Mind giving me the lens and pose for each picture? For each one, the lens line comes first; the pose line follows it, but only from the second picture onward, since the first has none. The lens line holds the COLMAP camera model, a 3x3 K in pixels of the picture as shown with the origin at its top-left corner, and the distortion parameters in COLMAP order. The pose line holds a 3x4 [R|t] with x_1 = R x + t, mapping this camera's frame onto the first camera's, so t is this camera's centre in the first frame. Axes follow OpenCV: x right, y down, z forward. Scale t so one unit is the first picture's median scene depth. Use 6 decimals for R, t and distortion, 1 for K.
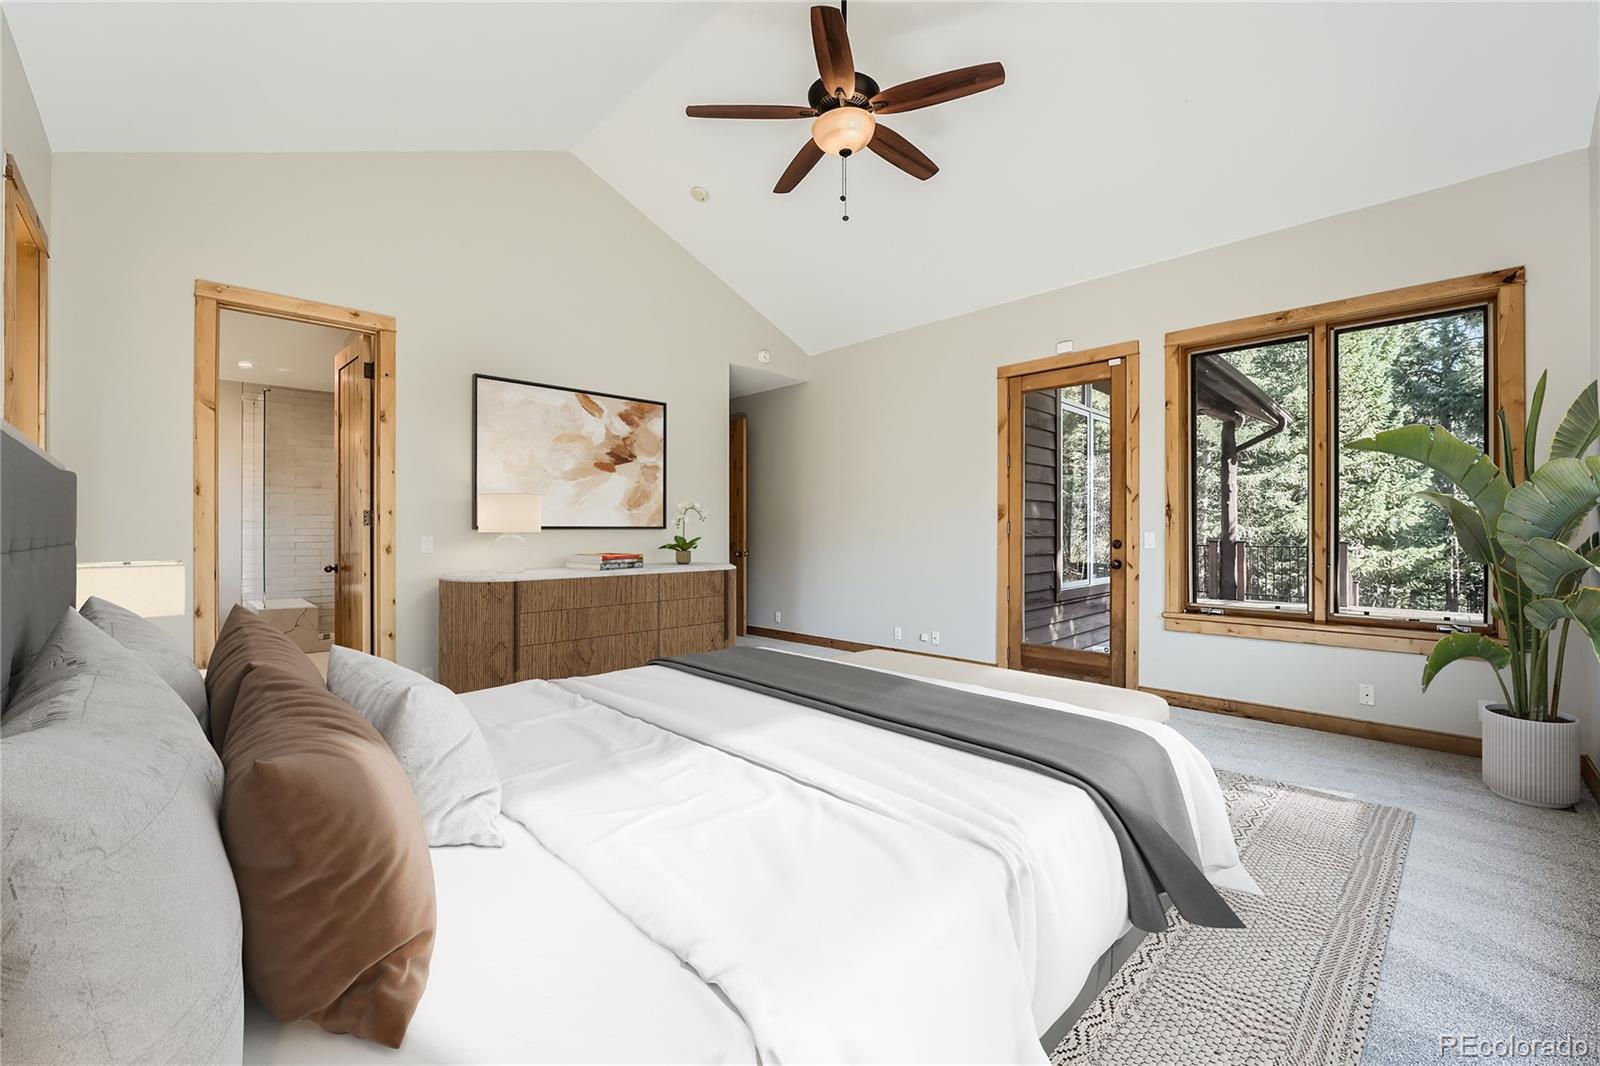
lens RADIAL K [[647.6, 0, 802.8], [0, 647.6, 529.1], [0, 0, 1]] dist [-0.015688, 0.000633]
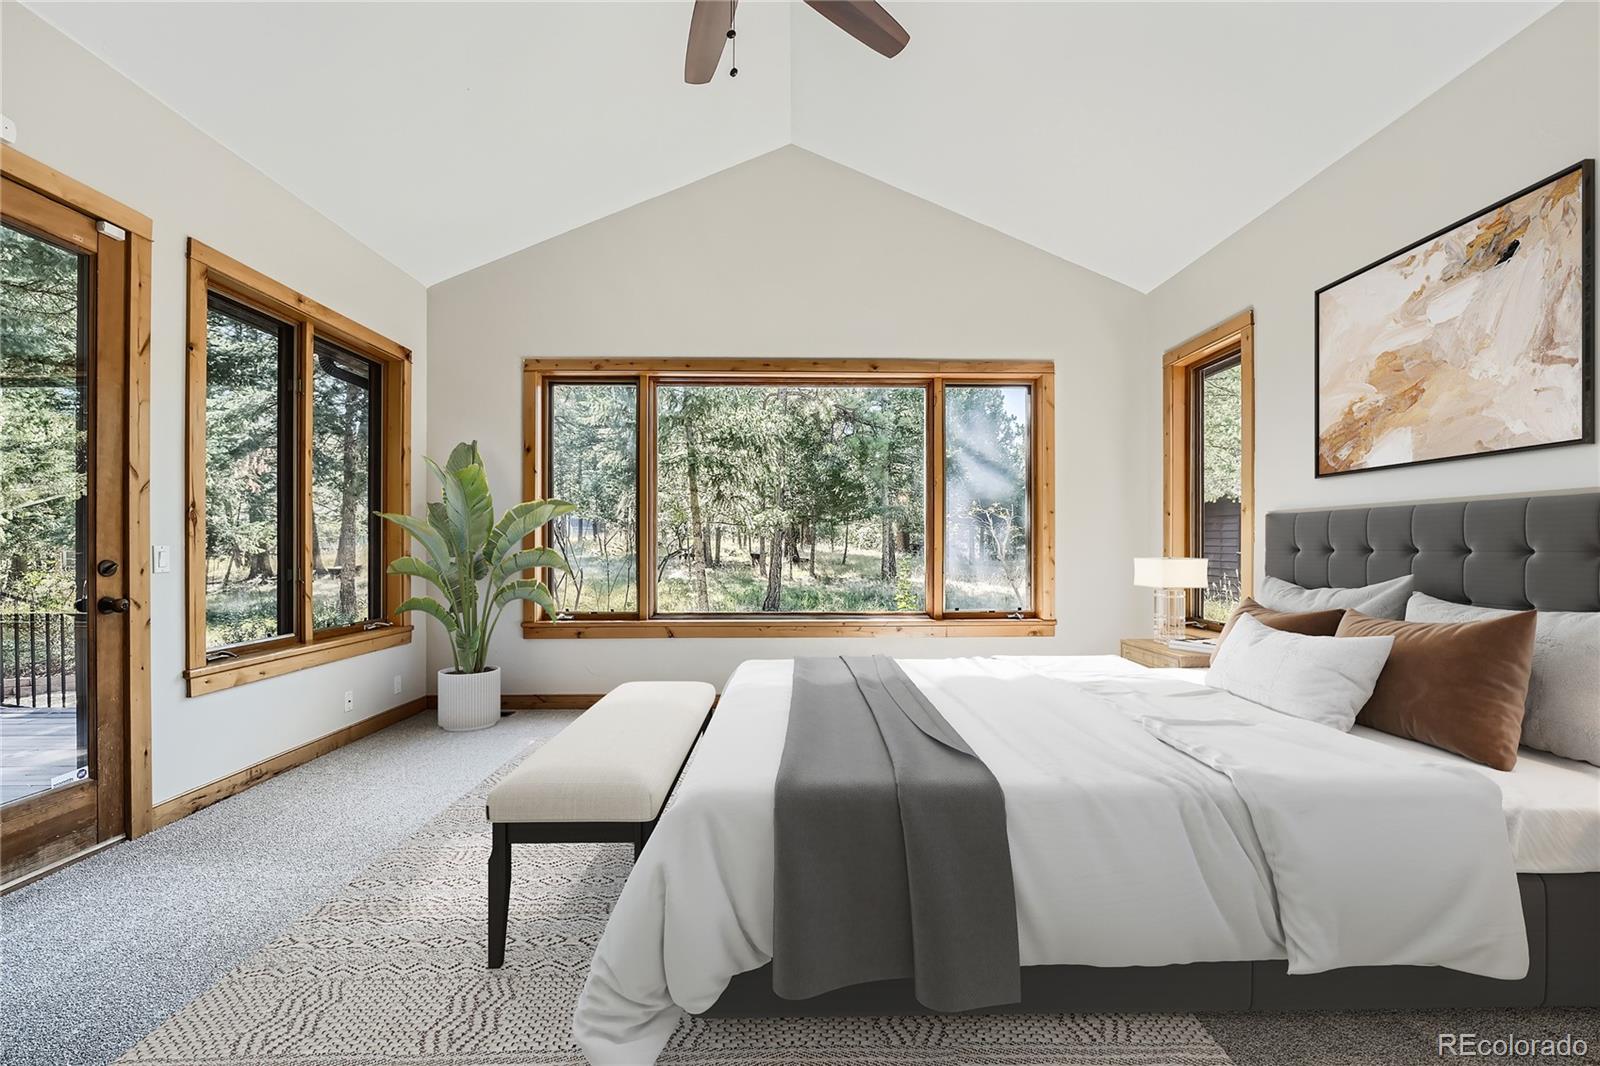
lens RADIAL K [[647.6, 0, 802.8], [0, 647.6, 529.1], [0, 0, 1]] dist [-0.015688, 0.000633]
pose [[-0.702151, 0.022364, 0.711677, -0.303190], [0.000723, 0.999528, -0.030696, 0.008051], [-0.712028, -0.021039, -0.701836, 0.974207]]
